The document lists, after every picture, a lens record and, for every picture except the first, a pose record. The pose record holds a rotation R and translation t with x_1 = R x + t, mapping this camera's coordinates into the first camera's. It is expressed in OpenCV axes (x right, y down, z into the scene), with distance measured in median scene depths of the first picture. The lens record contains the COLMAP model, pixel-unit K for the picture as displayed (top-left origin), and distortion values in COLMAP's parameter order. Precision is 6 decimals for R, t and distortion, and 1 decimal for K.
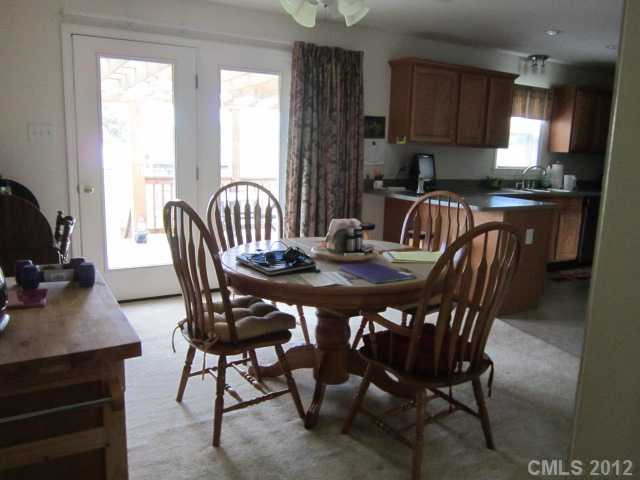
lens RADIAL K [[527.3, 0, 320.0], [0, 527.3, 240.0], [0, 0, 1]] dist [-0.039458, 0.007993]
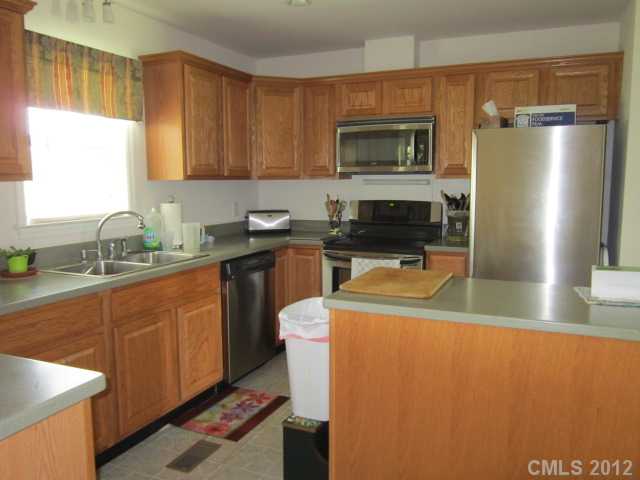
lens RADIAL K [[527.3, 0, 320.0], [0, 527.3, 240.0], [0, 0, 1]] dist [-0.039458, 0.007993]
pose [[0.808991, -0.107559, 0.577897, 0.274119], [0.139301, 0.990192, -0.010710, -0.082705], [-0.571077, 0.089166, 0.816039, 0.493778]]
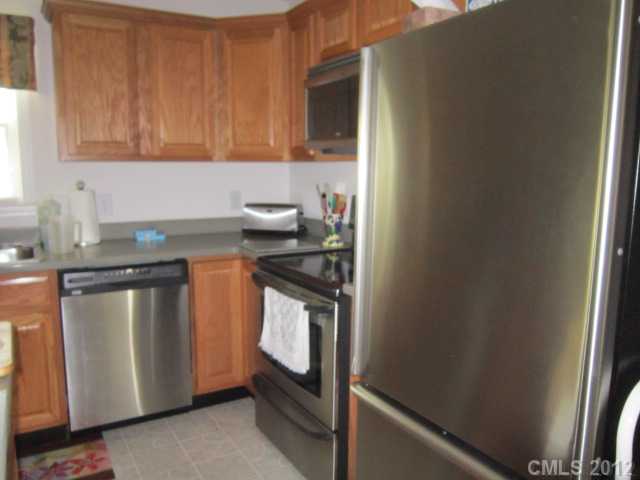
lens RADIAL K [[527.3, 0, 320.0], [0, 527.3, 240.0], [0, 0, 1]] dist [-0.039458, 0.007993]
pose [[0.999249, -0.036941, 0.011707, 0.689455], [0.037337, 0.998666, -0.035670, -0.082639], [-0.010373, 0.036080, 0.999295, 0.588105]]
